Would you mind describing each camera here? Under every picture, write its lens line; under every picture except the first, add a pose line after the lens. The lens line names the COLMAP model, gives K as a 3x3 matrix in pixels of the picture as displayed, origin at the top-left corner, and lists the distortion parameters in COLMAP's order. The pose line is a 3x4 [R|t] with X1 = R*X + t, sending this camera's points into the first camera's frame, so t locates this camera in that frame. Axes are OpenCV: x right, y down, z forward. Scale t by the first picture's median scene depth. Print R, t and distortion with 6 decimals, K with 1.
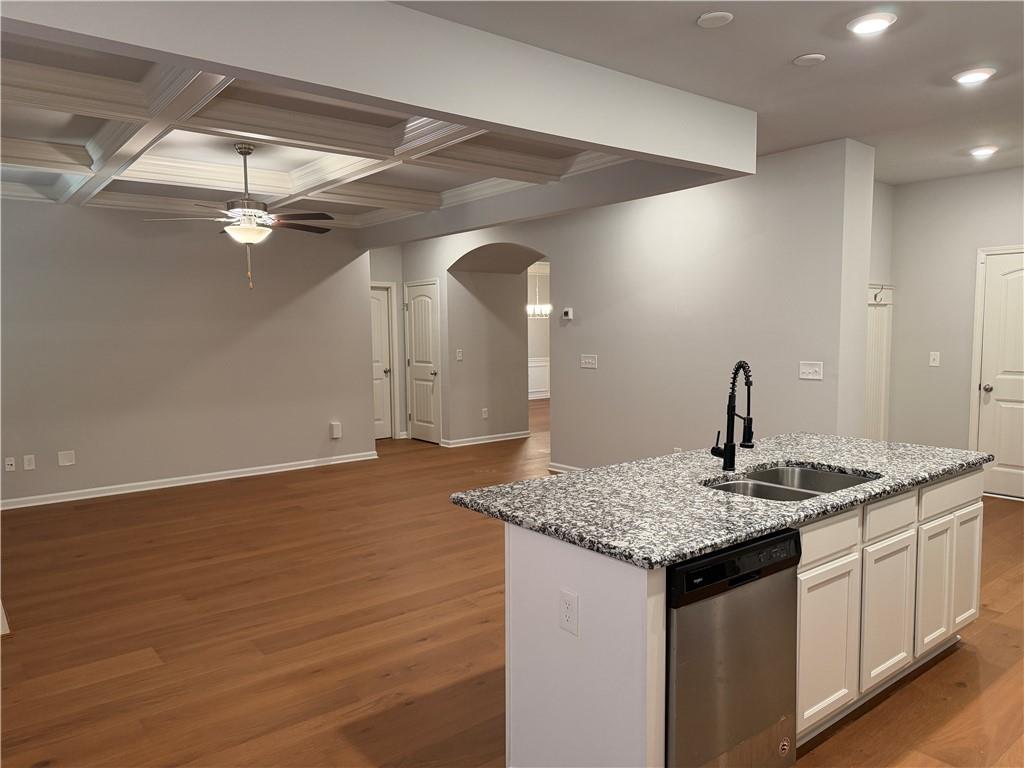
lens RADIAL K [[721.4, 0, 512.0], [0, 721.4, 384.0], [0, 0, 1]] dist [0.071324, -0.083393]
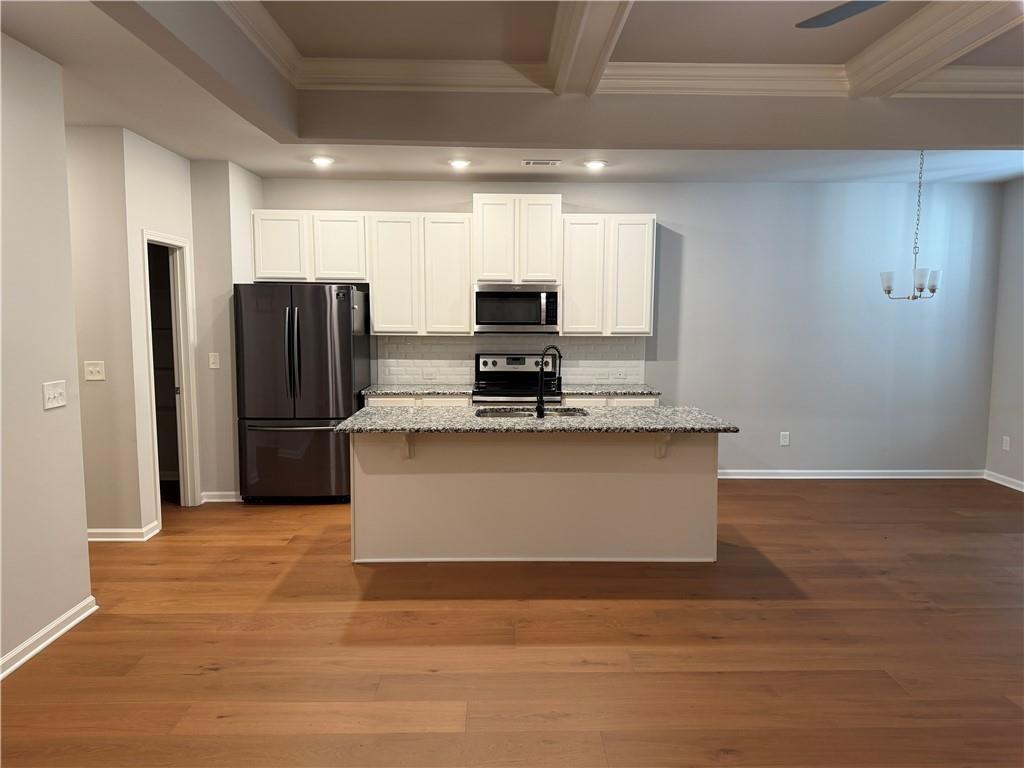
lens RADIAL K [[720.8, 0, 515.8], [0, 720.8, 384.0], [0, 0, 1]] dist [0.091106, -0.126244]
pose [[-0.797571, -0.050400, 0.601116, -0.473850], [0.055070, 0.986259, 0.155760, -0.158169], [-0.600706, 0.157333, -0.783836, 1.840493]]
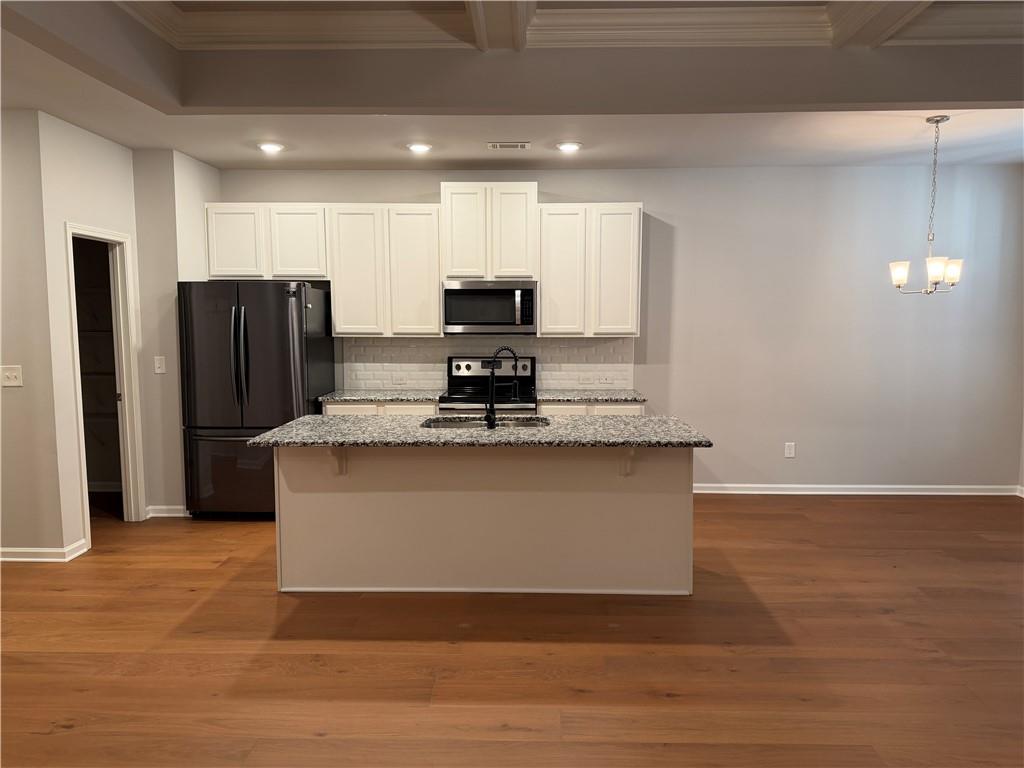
lens RADIAL K [[721.4, 0, 512.0], [0, 721.4, 384.0], [0, 0, 1]] dist [0.071324, -0.083393]
pose [[-0.768253, -0.046691, 0.638441, -0.485162], [0.062703, 0.987052, 0.147638, -0.131205], [-0.637068, 0.153456, -0.755378, 1.642997]]
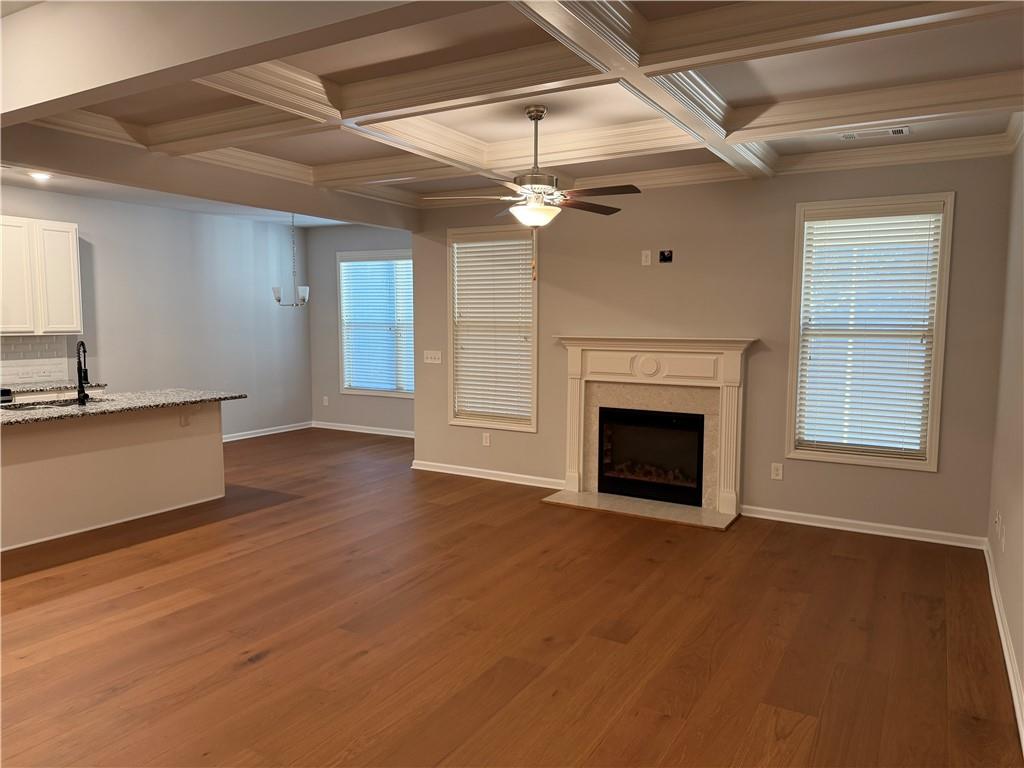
lens RADIAL K [[721.4, 0, 512.0], [0, 721.4, 384.0], [0, 0, 1]] dist [0.071324, -0.083393]
pose [[-0.933559, 0.039170, -0.356277, -0.031605], [-0.024362, 0.984777, 0.172106, -0.215970], [0.357595, 0.169350, -0.918393, 2.483385]]
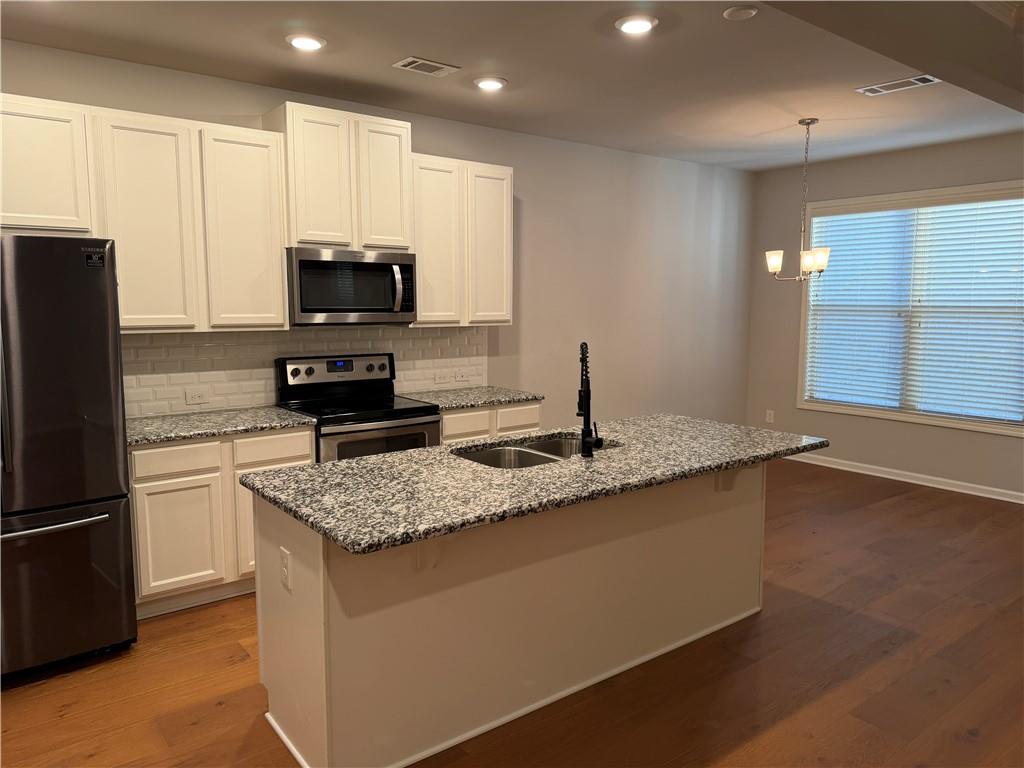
lens RADIAL K [[721.4, 0, 512.0], [0, 721.4, 384.0], [0, 0, 1]] dist [0.071324, -0.083393]
pose [[-0.999866, 0.009108, 0.013590, 0.327102], [0.011606, 0.980368, 0.196833, -0.140713], [-0.011531, 0.196965, -0.980343, 1.610297]]
